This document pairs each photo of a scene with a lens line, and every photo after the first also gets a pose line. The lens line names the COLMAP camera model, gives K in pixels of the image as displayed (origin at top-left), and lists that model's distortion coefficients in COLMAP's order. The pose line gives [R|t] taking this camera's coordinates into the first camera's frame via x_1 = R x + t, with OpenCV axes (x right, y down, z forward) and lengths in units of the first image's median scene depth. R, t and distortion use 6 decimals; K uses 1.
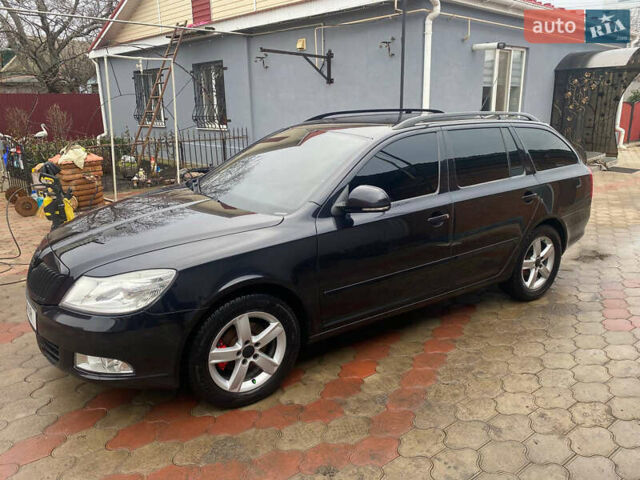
lens RADIAL K [[516.9, 0, 316.5], [0, 516.9, 237.2], [0, 0, 1]] dist [-0.002921, -0.000909]
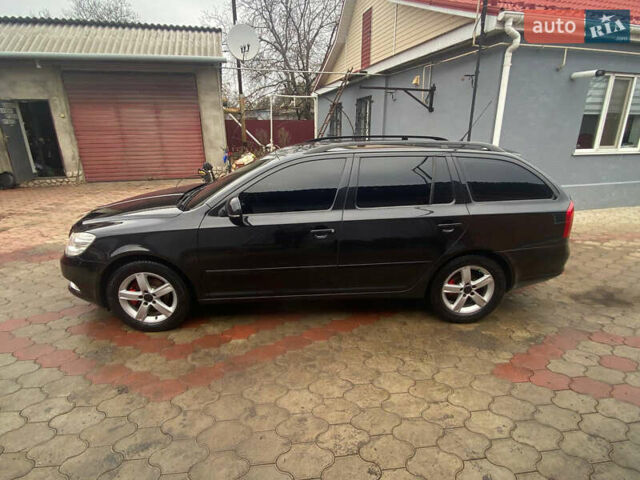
lens RADIAL K [[346.5, 0, 320.5], [0, 346.5, 244.6], [0, 0, 1]] dist [0.002305, -0.004415]
pose [[0.855064, 0.179605, -0.486422, 0.451710], [-0.141279, 0.983300, 0.114722, -0.070186], [0.498904, -0.029373, 0.866160, 0.224220]]
